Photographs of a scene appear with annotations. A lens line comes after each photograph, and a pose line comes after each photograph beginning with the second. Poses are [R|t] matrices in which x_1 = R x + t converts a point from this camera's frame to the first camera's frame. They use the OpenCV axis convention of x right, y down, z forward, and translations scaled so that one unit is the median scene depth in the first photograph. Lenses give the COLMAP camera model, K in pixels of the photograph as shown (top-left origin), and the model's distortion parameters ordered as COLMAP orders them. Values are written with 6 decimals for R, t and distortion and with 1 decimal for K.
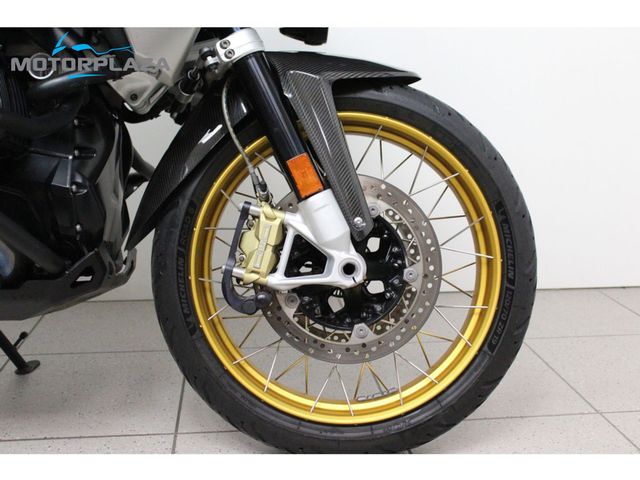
lens RADIAL K [[766.6, 0, 320.0], [0, 766.6, 240.0], [0, 0, 1]] dist [-0.019197, -0.005591]
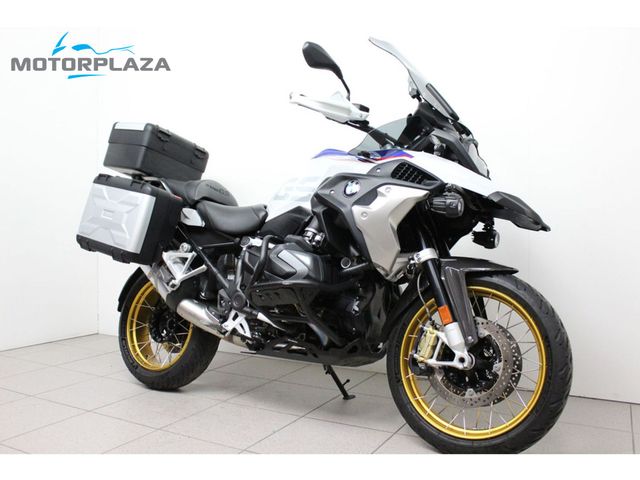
lens RADIAL K [[550.5, 0, 320.0], [0, 550.5, 240.0], [0, 0, 1]] dist [-0.061618, -0.002161]
pose [[0.841251, 0.007128, -0.540598, 0.509970], [-0.118415, 0.978064, -0.171376, 0.017813], [0.527518, 0.208185, 0.823641, -0.517649]]
